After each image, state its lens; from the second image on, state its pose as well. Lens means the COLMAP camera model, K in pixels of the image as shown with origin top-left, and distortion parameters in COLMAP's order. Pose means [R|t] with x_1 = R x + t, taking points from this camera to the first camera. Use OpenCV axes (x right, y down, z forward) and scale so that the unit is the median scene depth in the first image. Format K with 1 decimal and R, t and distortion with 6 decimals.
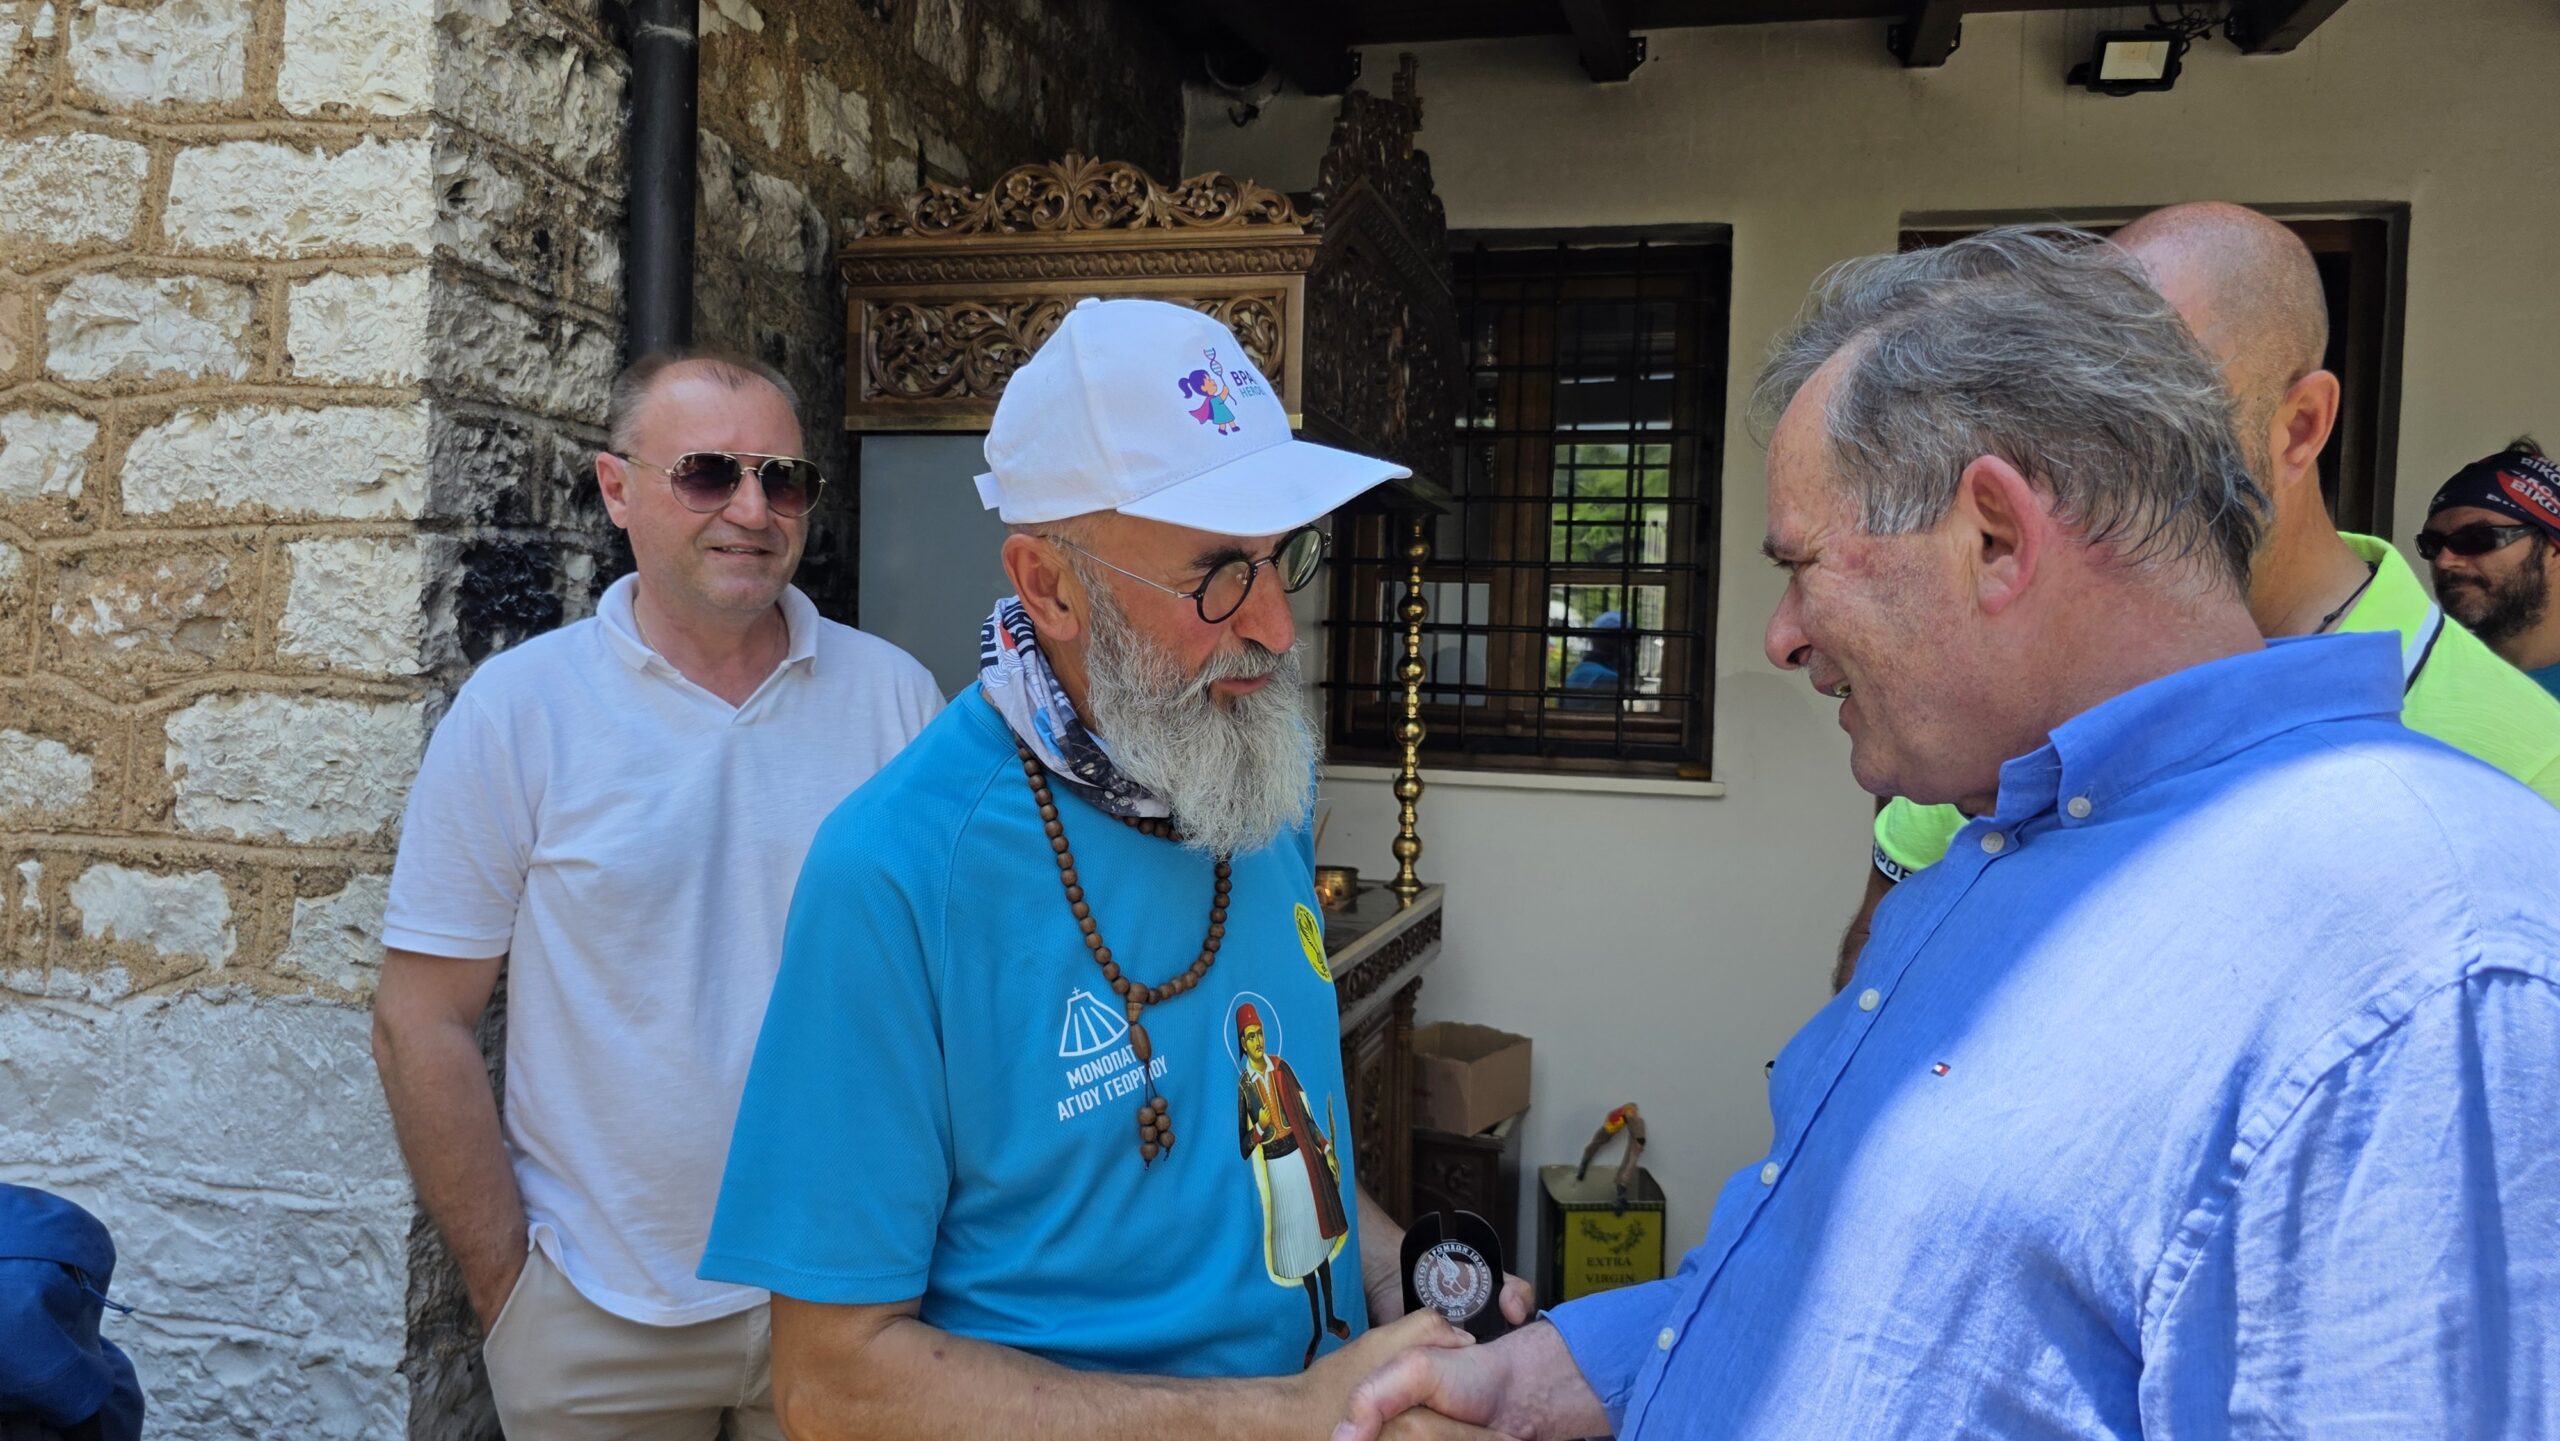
lens RADIAL K [[1720.5, 0, 1271.2], [0, 1720.5, 674.2], [0, 0, 1]] dist [0.036367, -0.001549]
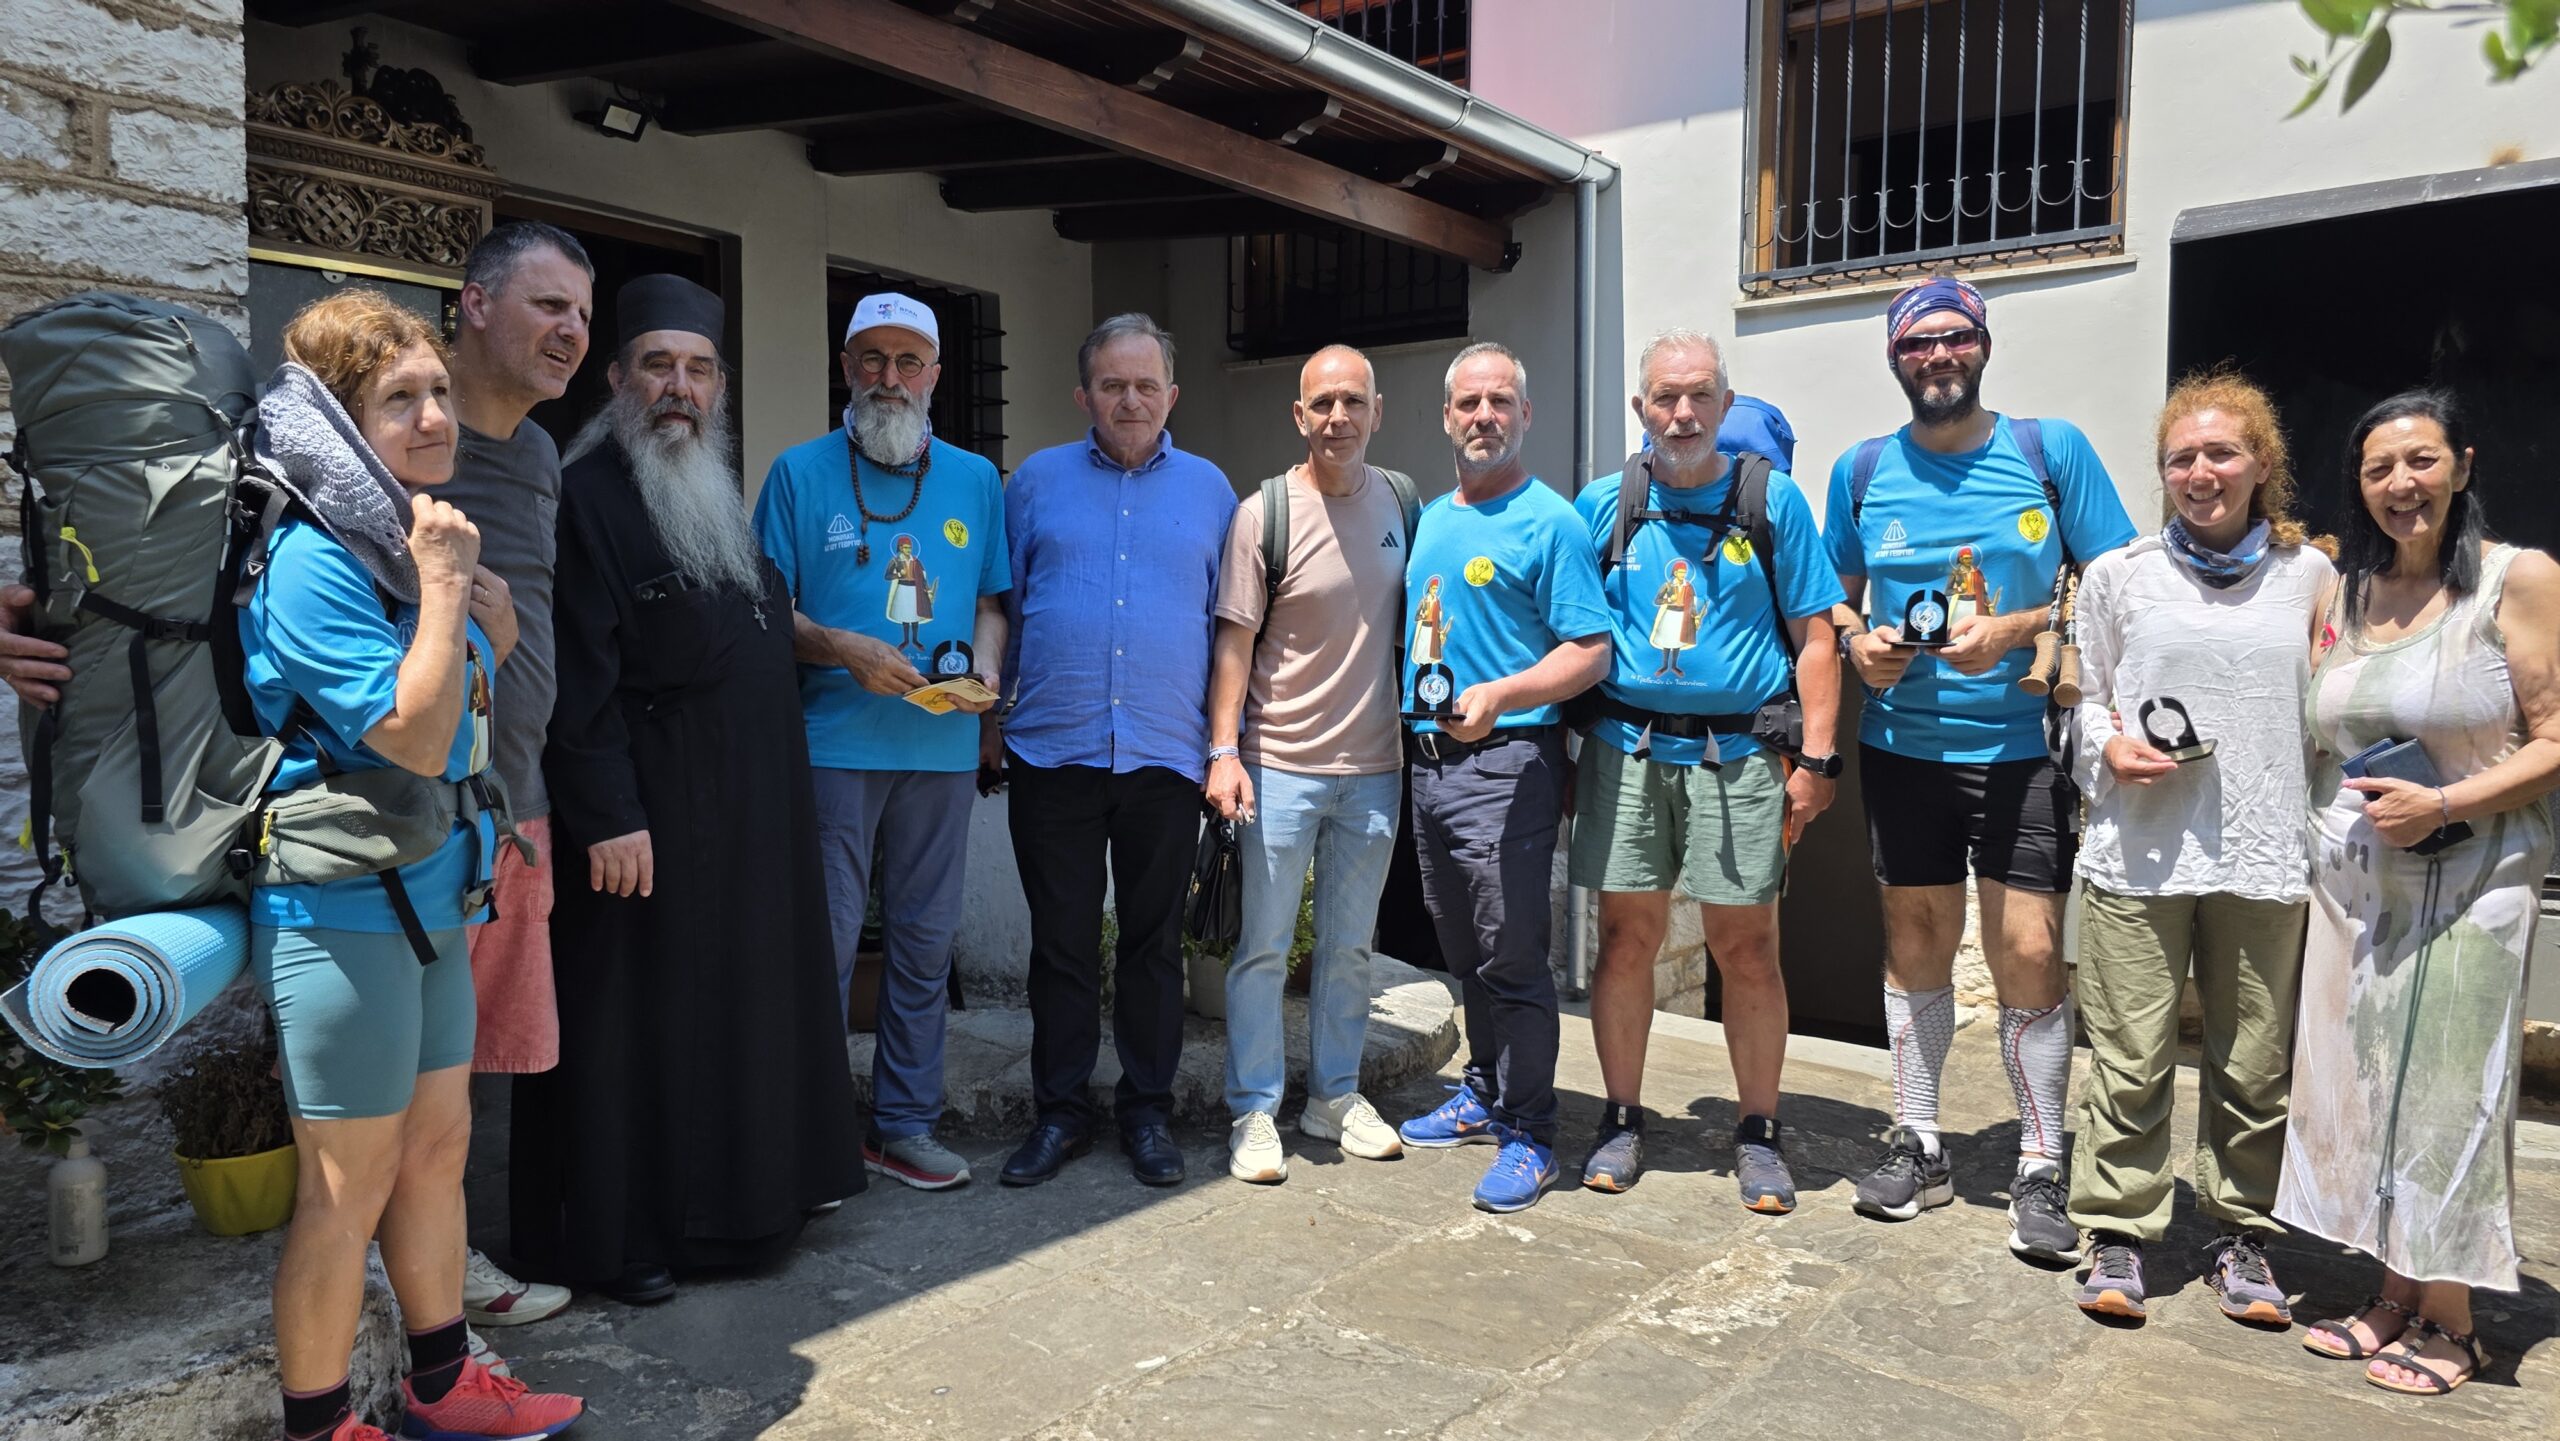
lens RADIAL K [[1716.4, 0, 1274.6], [0, 1716.4, 695.8], [0, 0, 1]] dist [0.041913, -0.007398]
pose [[0.400707, -0.072660, 0.913321, -1.468305], [0.017150, 0.997271, 0.071815, 0.157858], [-0.916046, -0.013113, 0.400859, -0.423361]]
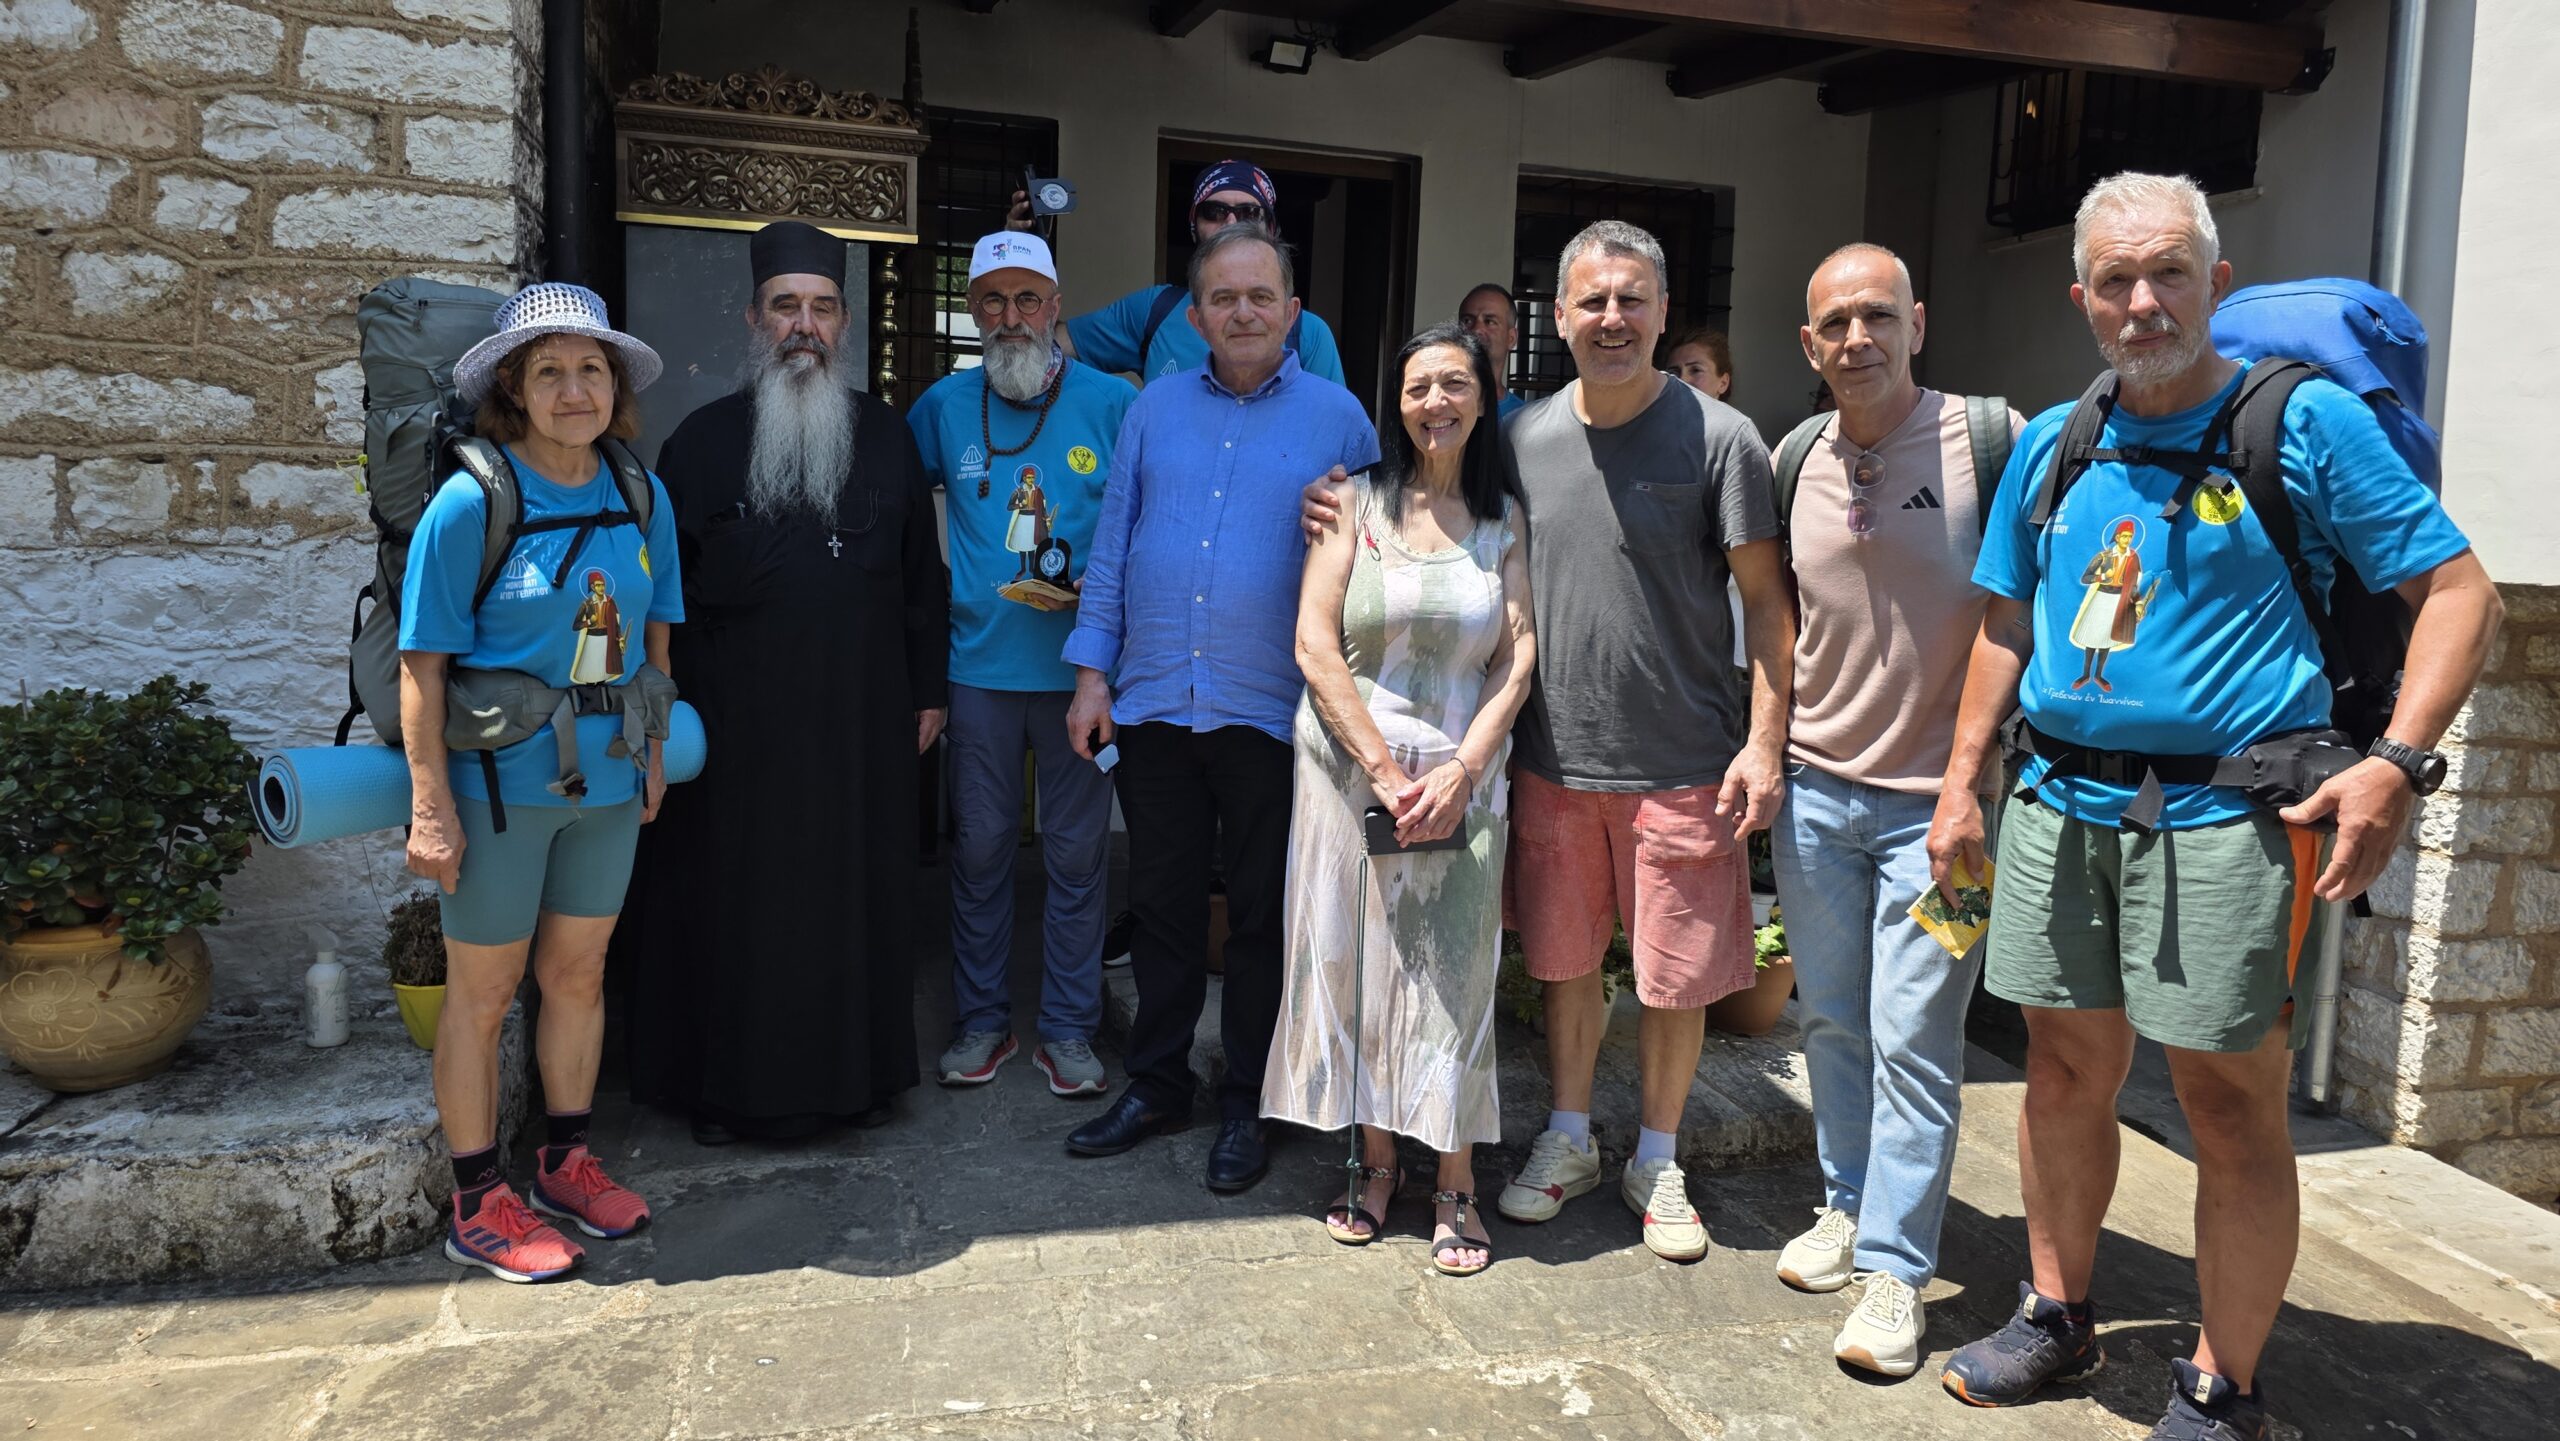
lens RADIAL K [[1717.7, 0, 1298.9], [0, 1717.7, 668.2], [0, 0, 1]] dist [0.038819, -0.002482]
pose [[0.868045, -0.048387, 0.494122, -0.652466], [-0.002310, 0.994835, 0.101478, 0.134734], [-0.496480, -0.089229, 0.863450, -0.938643]]
